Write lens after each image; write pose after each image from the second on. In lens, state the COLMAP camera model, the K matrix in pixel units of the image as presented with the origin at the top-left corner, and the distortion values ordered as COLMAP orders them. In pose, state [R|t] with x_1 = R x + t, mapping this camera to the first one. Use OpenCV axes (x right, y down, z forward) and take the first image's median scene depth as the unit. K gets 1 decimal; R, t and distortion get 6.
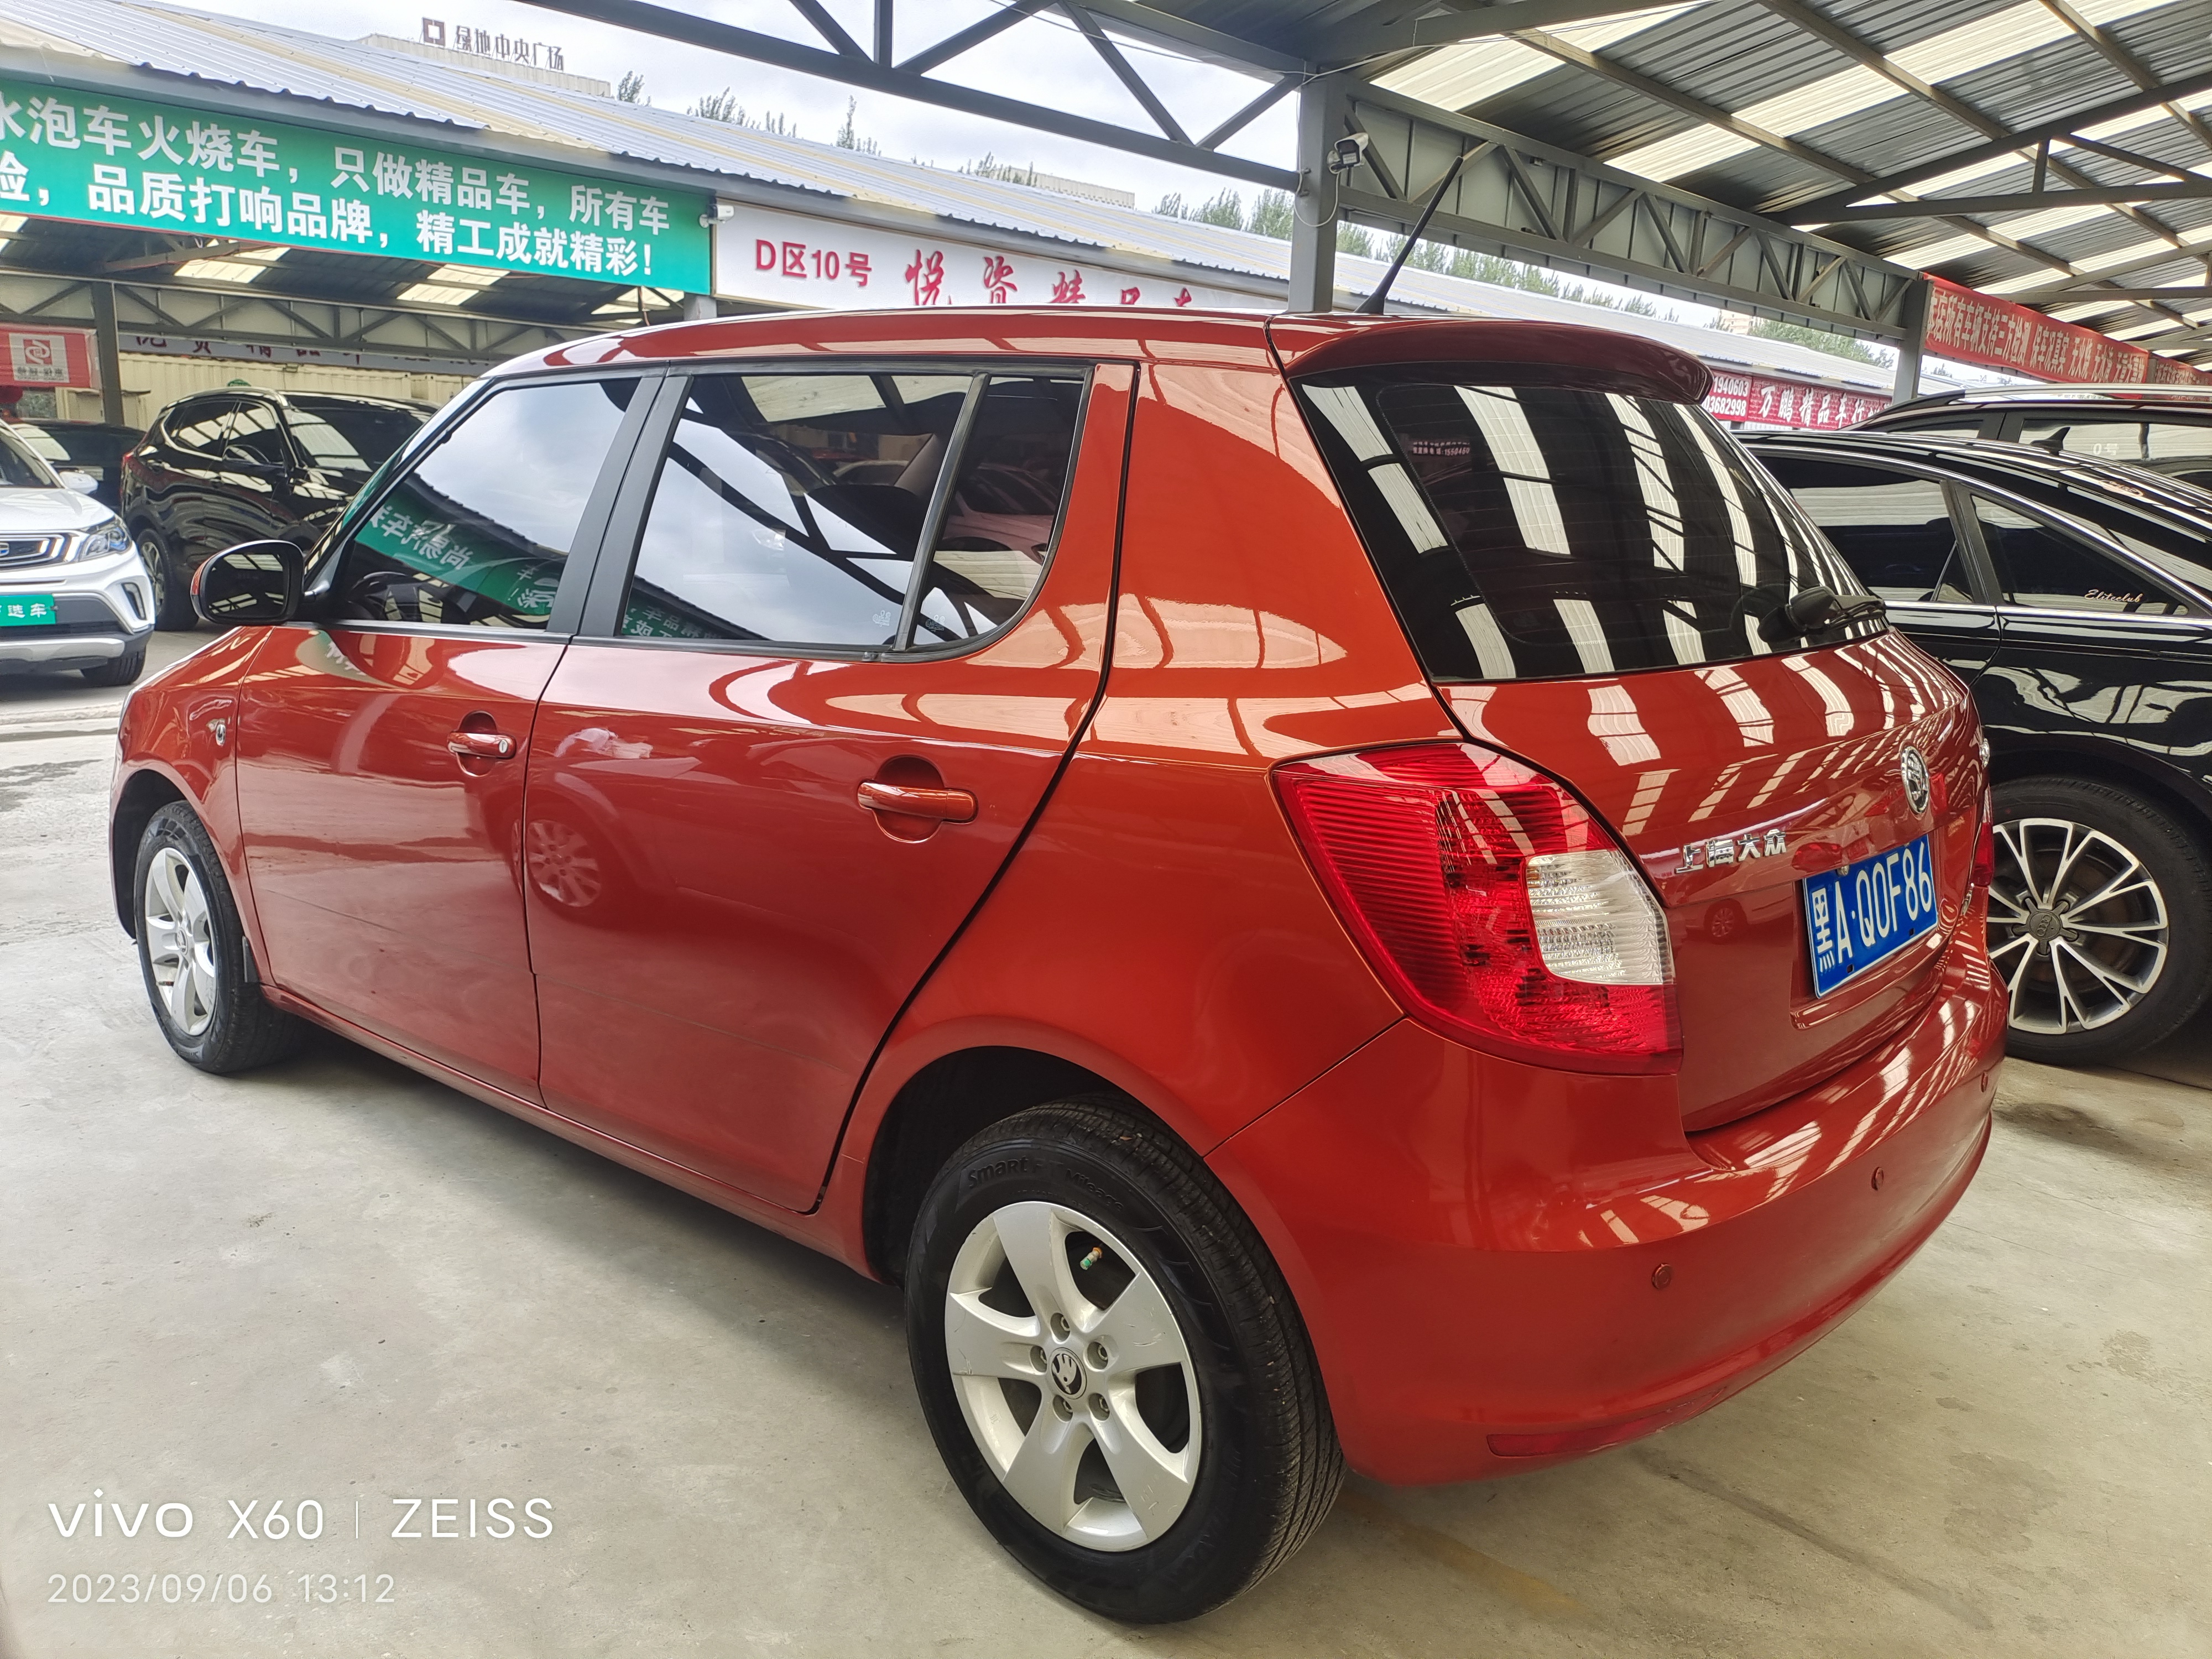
lens RADIAL K [[1635.9, 0, 1087.8], [0, 1635.9, 834.3], [0, 0, 1]] dist [0.023179, -0.030106]
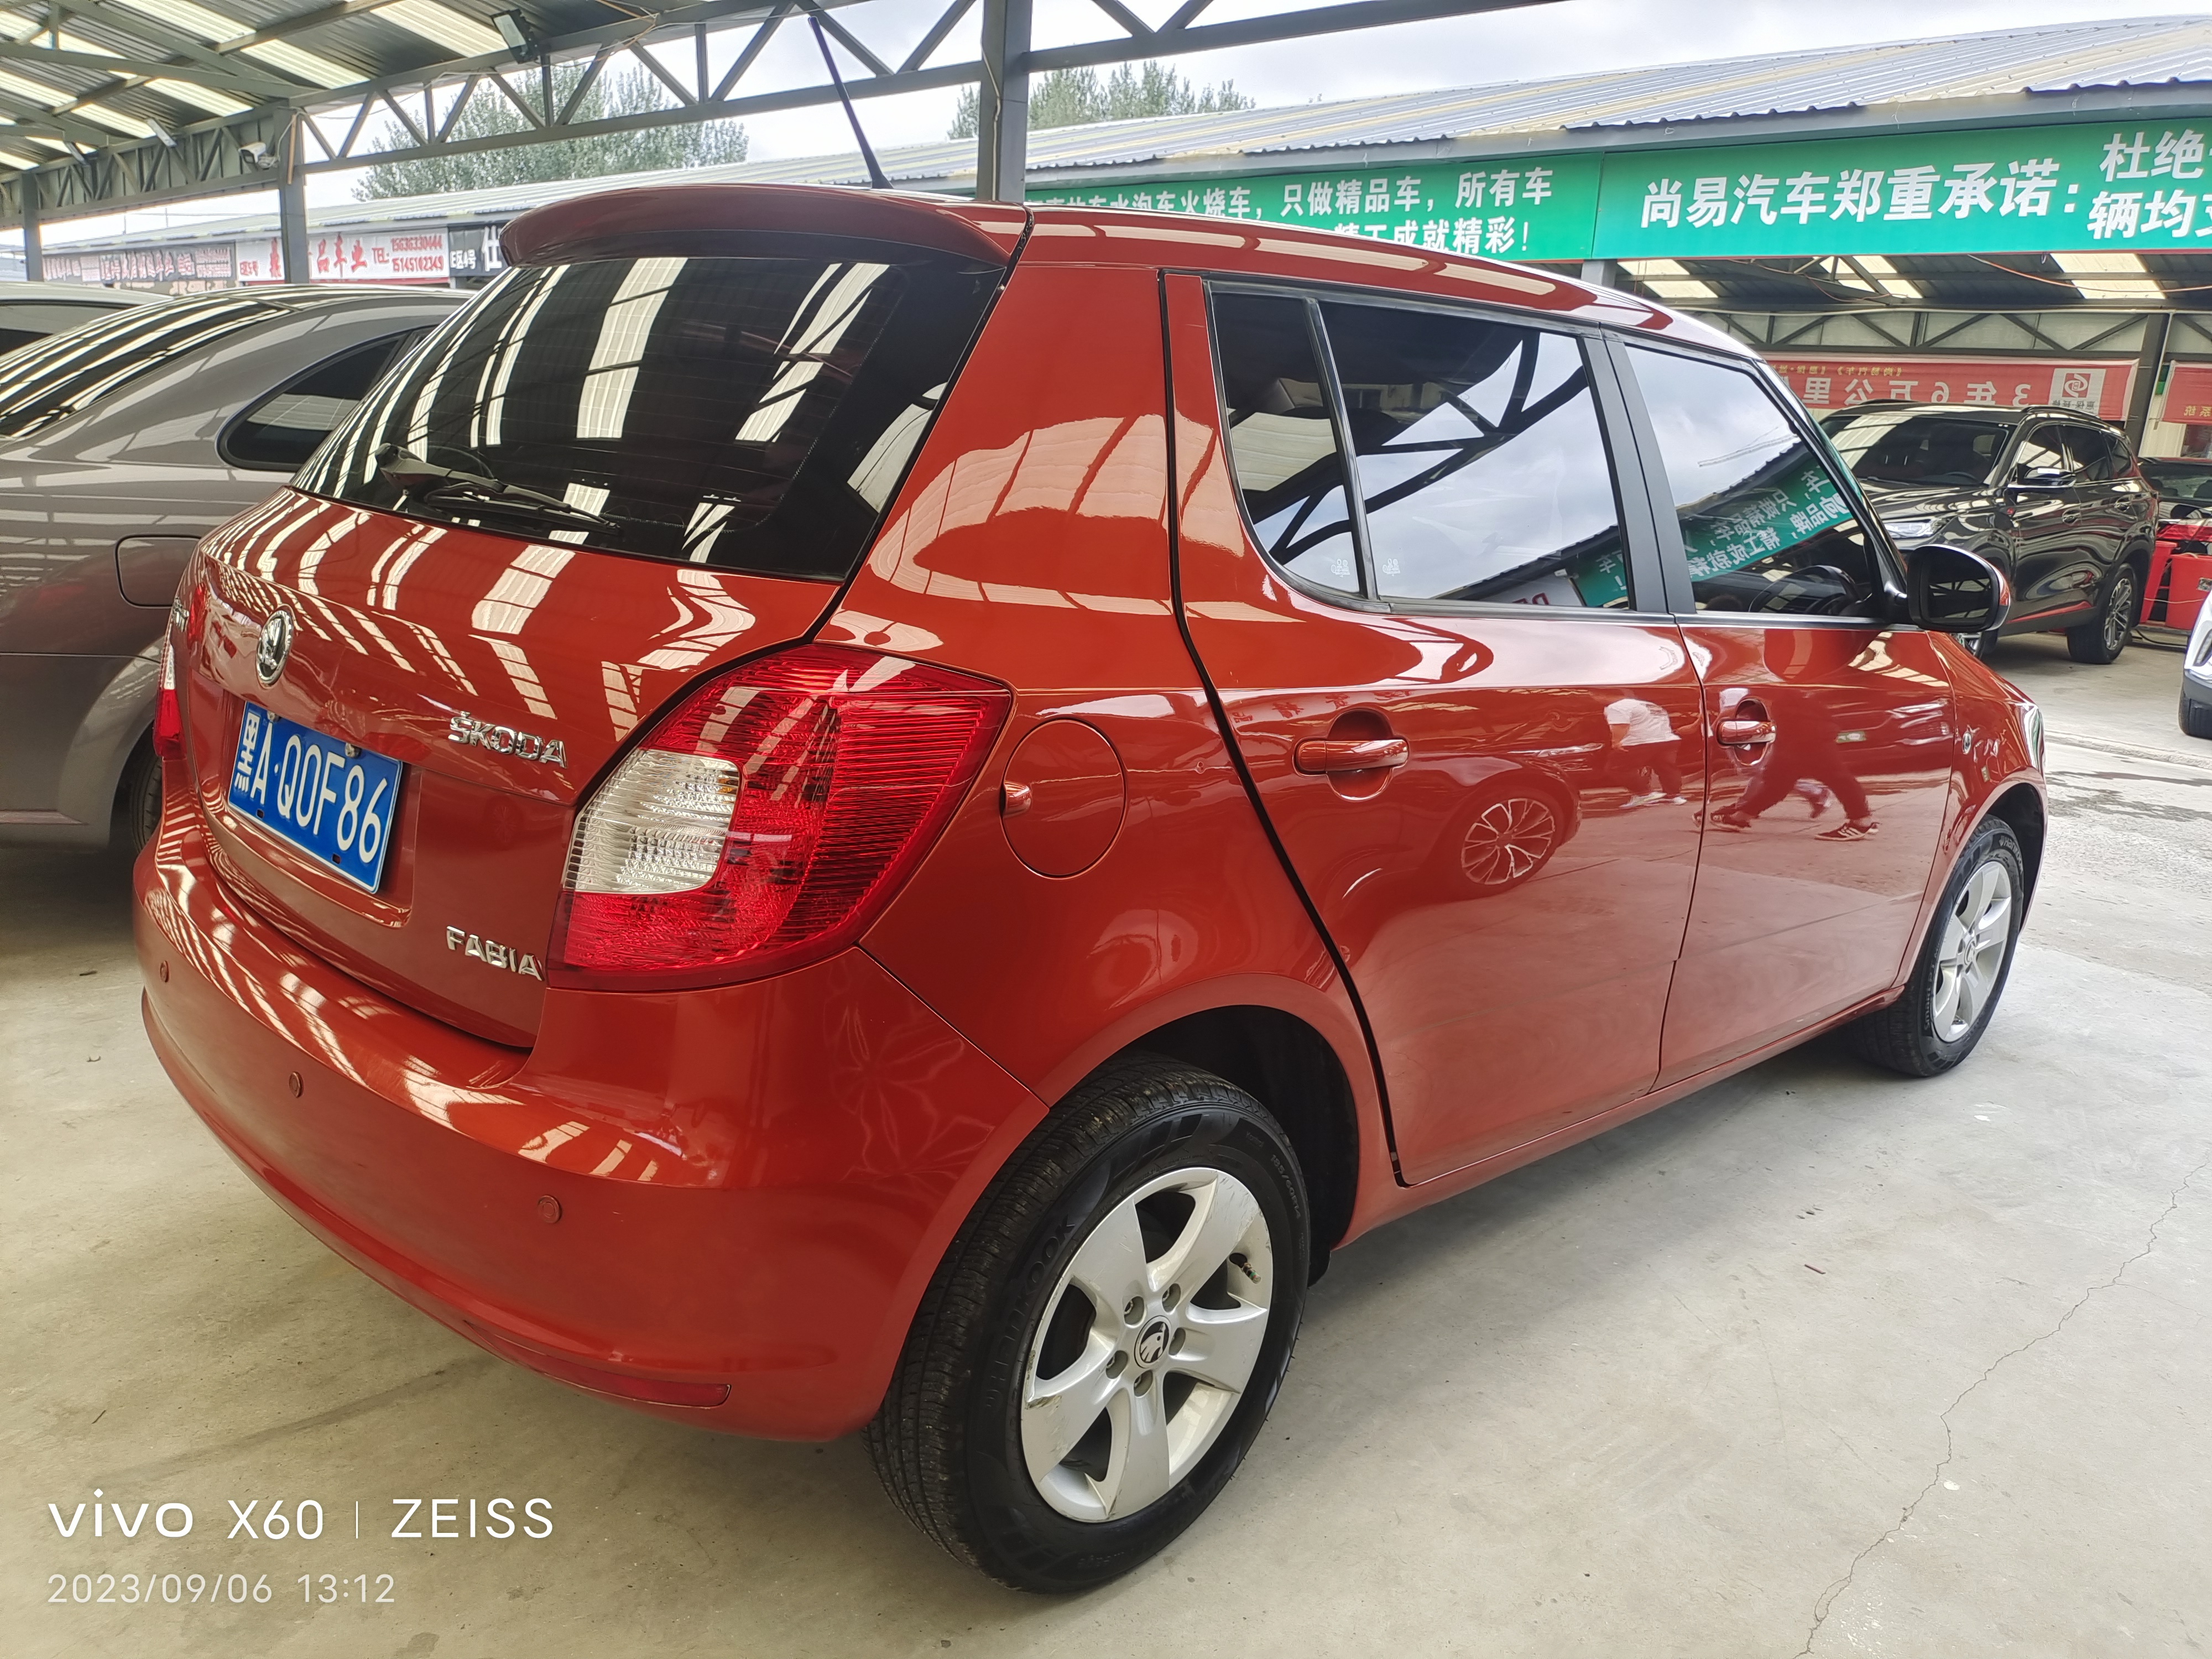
lens RADIAL K [[1635.9, 0, 1096.4], [0, 1635.9, 822.7], [0, 0, 1]] dist [0.023179, -0.030106]
pose [[-0.049228, 0.209668, -0.976533, 0.287212], [-0.278554, 0.936042, 0.215017, -0.054857], [0.959158, 0.282602, 0.012324, 0.298946]]
